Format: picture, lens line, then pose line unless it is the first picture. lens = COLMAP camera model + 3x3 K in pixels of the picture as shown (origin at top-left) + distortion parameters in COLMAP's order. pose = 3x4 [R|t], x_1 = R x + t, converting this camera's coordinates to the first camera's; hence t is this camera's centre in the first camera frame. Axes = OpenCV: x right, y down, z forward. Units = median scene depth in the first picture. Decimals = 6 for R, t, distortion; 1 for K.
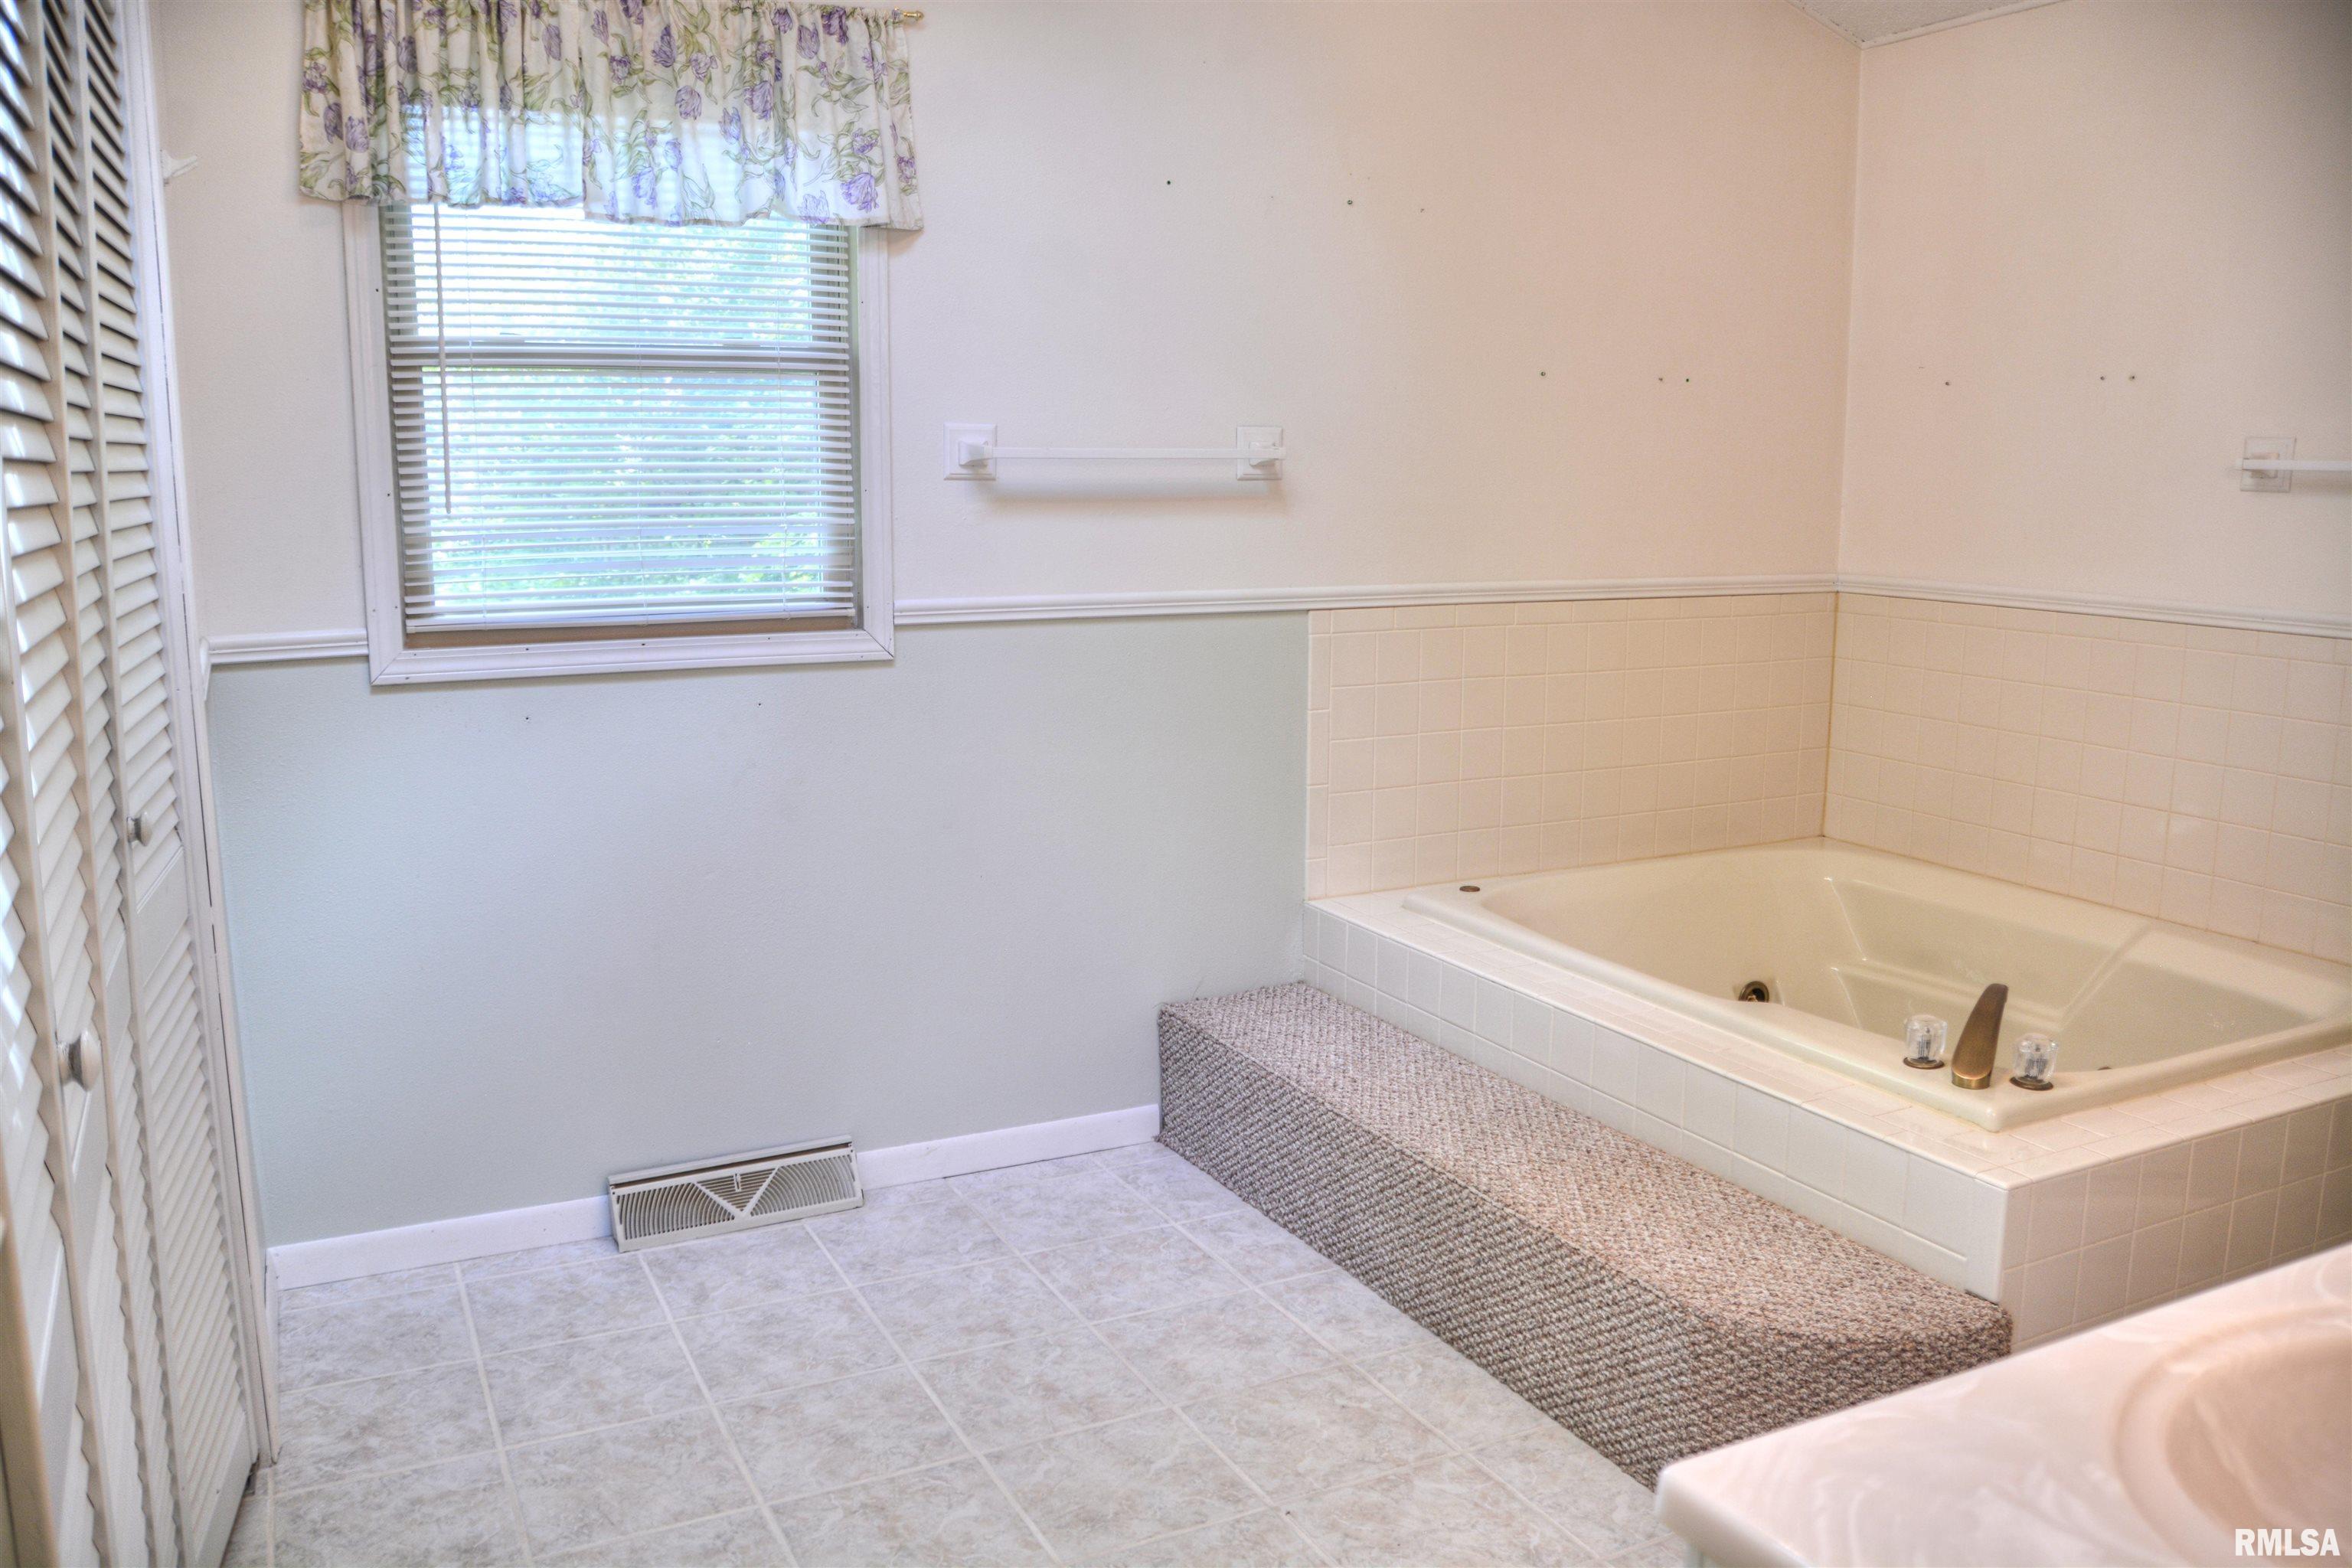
lens RADIAL K [[1831.7, 0, 1185.2], [0, 1831.7, 773.7], [0, 0, 1]] dist [-0.117264, 0.081582]
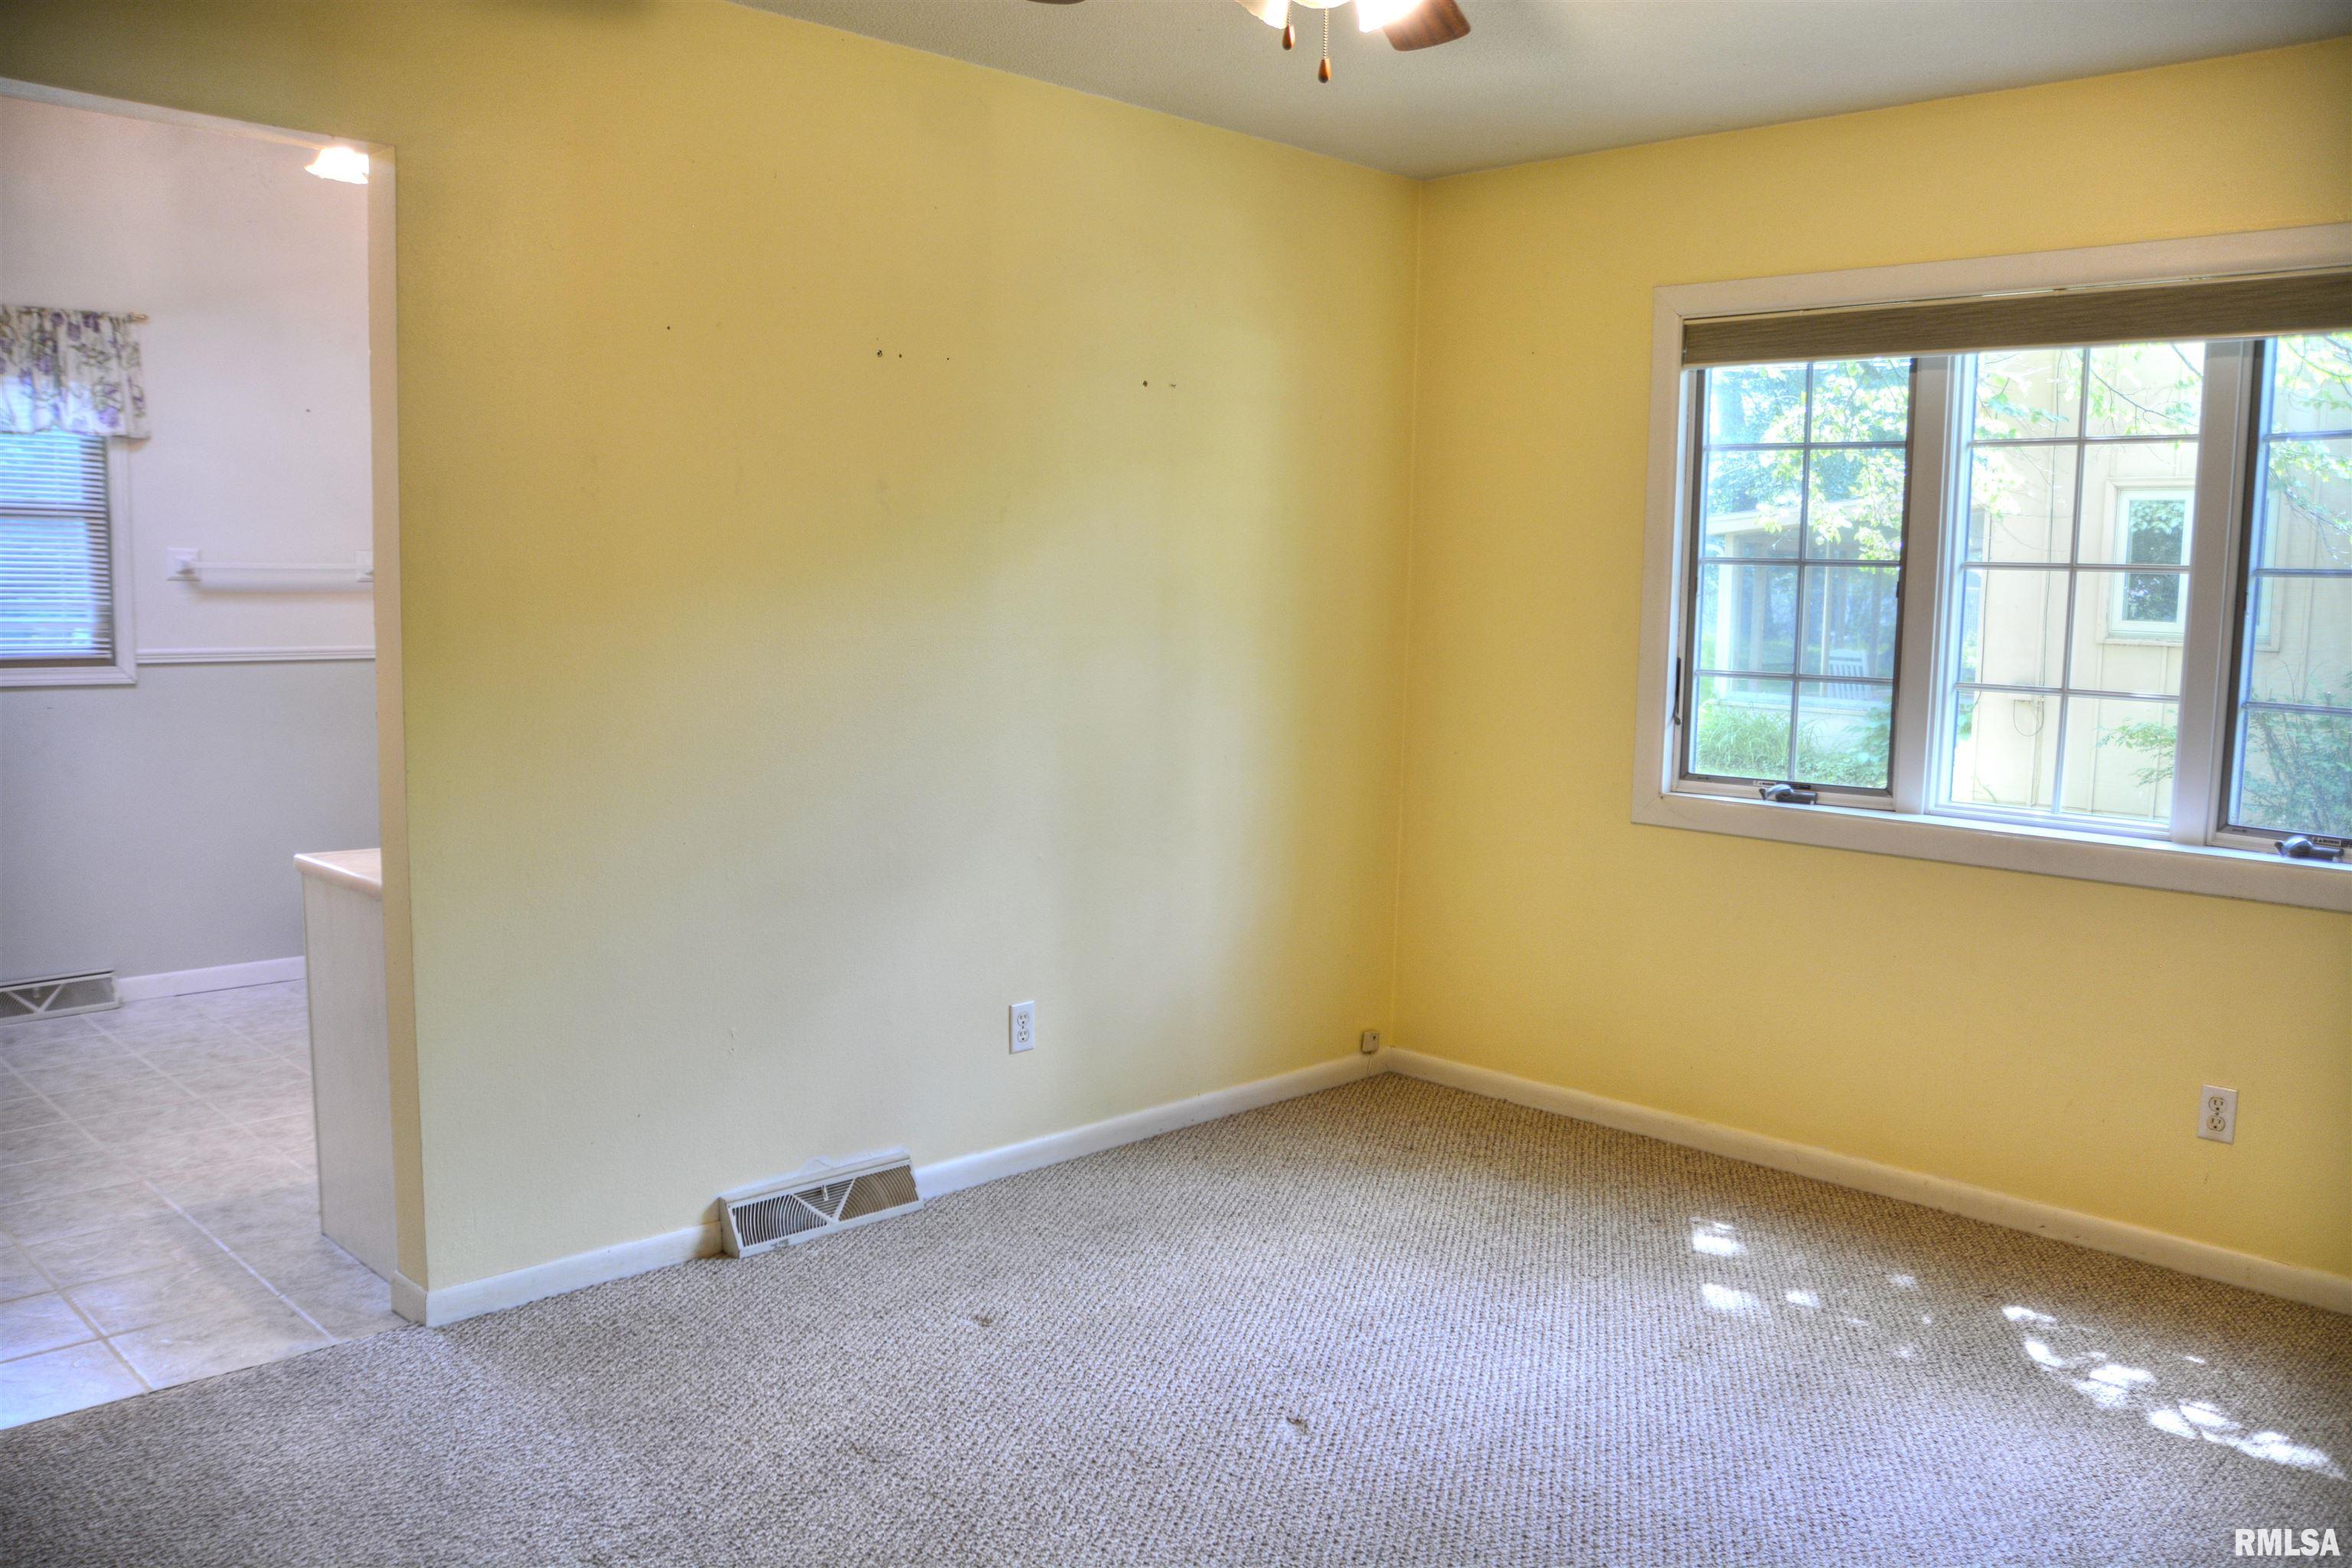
lens RADIAL K [[1831.7, 0, 1191.3], [0, 1831.7, 798.3], [0, 0, 1]] dist [-0.117264, 0.081582]
pose [[0.947330, -0.015527, 0.319881, 0.264514], [0.023143, 0.999532, -0.020023, 0.109353], [-0.319421, 0.026371, 0.947246, -0.967238]]
